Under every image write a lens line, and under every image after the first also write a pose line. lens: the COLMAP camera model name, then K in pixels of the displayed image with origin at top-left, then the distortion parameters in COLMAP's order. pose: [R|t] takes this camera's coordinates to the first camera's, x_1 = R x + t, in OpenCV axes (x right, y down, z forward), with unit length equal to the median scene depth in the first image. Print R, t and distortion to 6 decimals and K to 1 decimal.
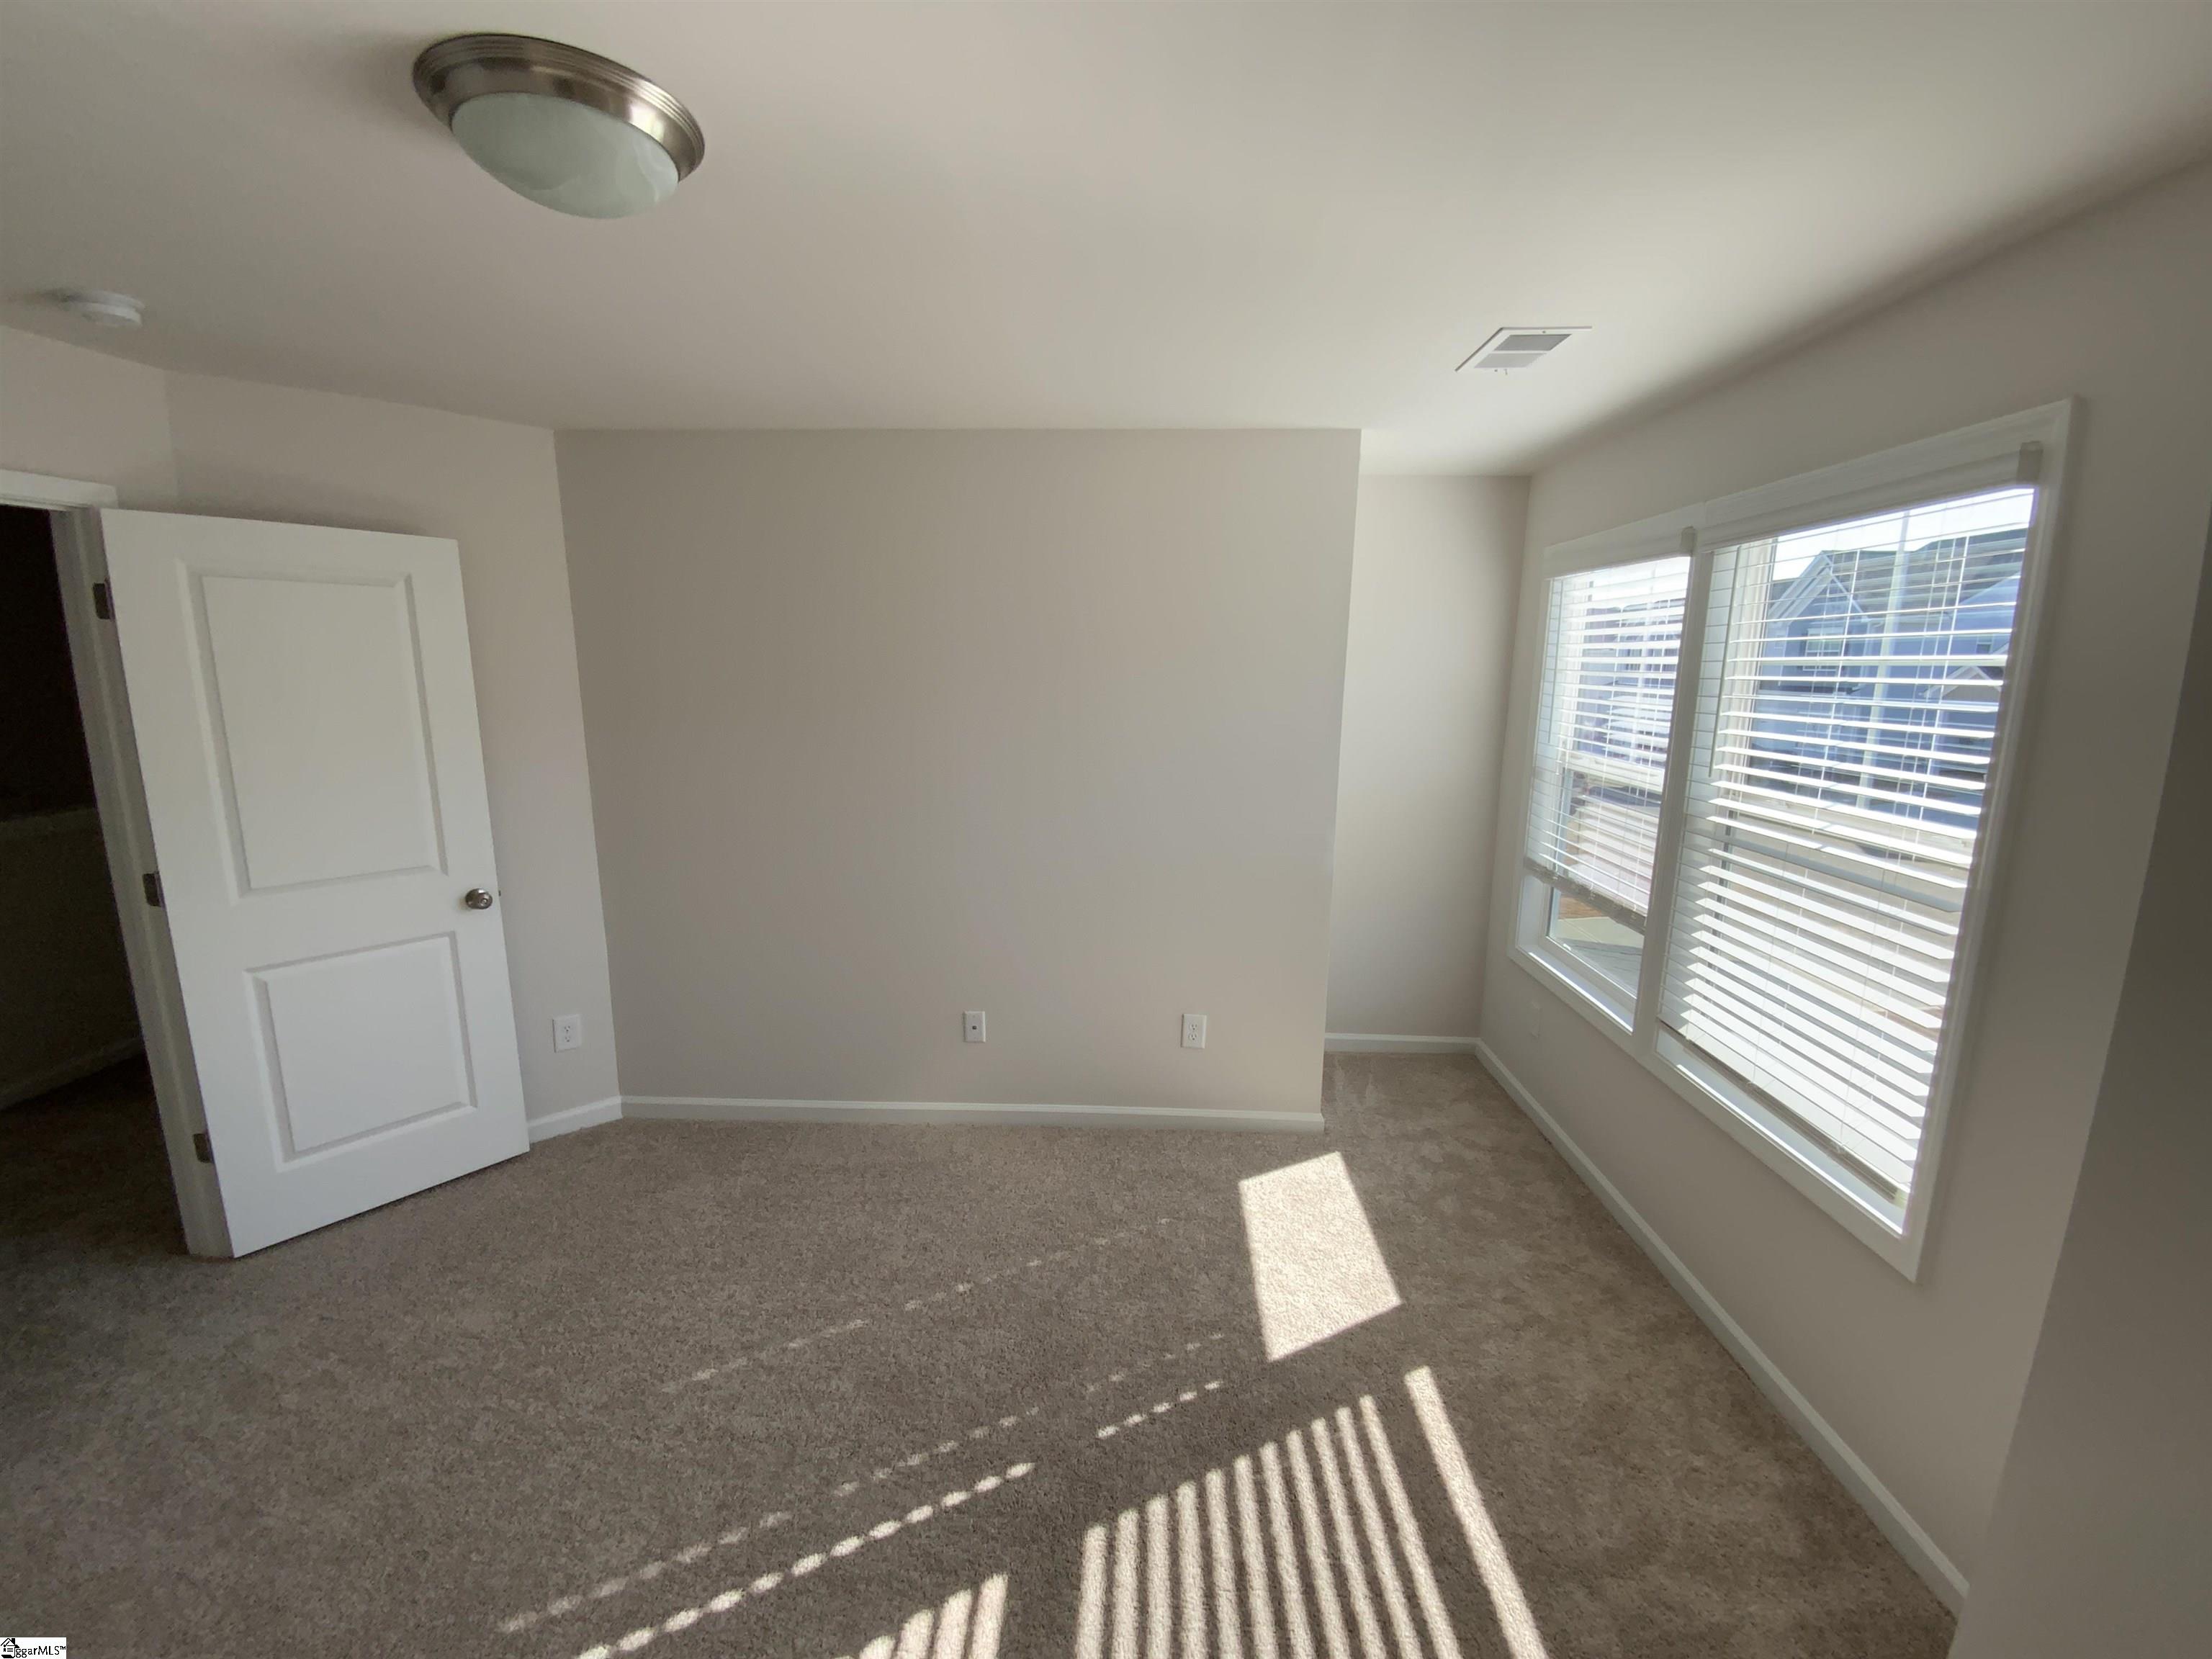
lens RADIAL K [[895.3, 0, 1106.0], [0, 895.3, 829.5], [0, 0, 1]] dist [0.016829, -0.009473]
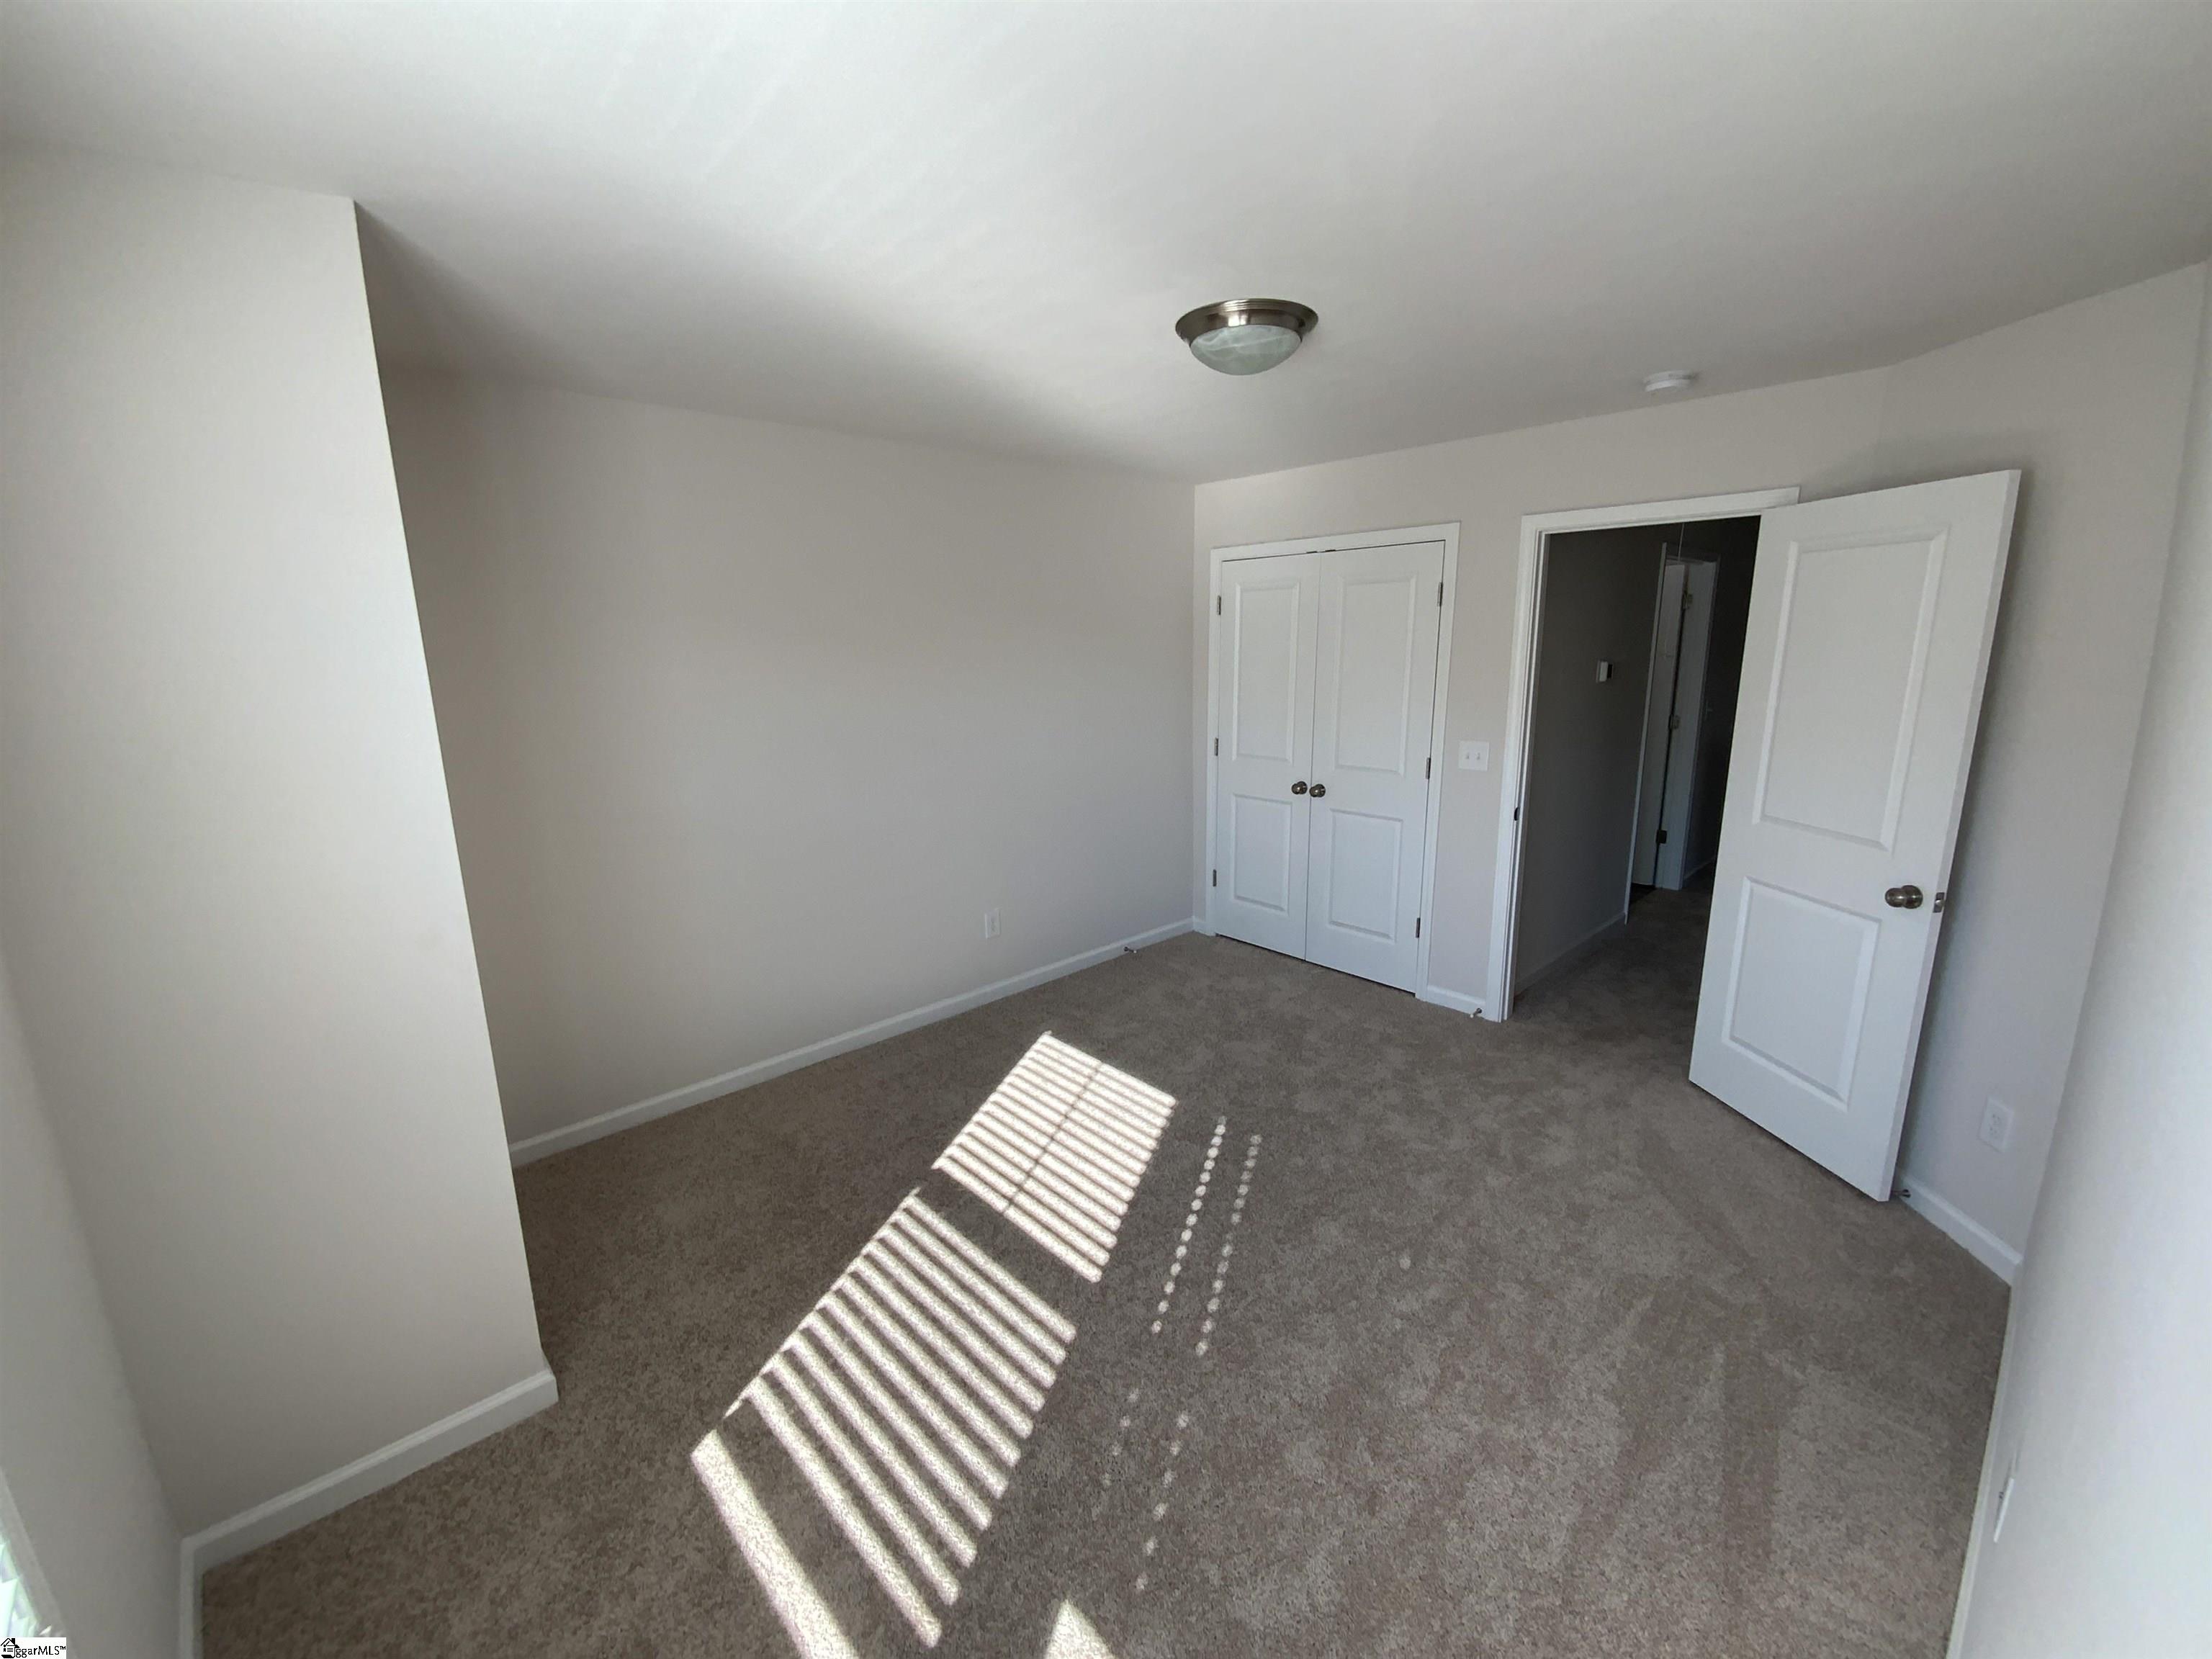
lens RADIAL K [[895.3, 0, 1106.0], [0, 895.3, 829.5], [0, 0, 1]] dist [0.016829, -0.009473]
pose [[-0.703955, 0.155389, -0.693038, 0.547709], [-0.117990, 0.936629, 0.329854, -0.224297], [0.700375, 0.313974, -0.641011, 1.248378]]
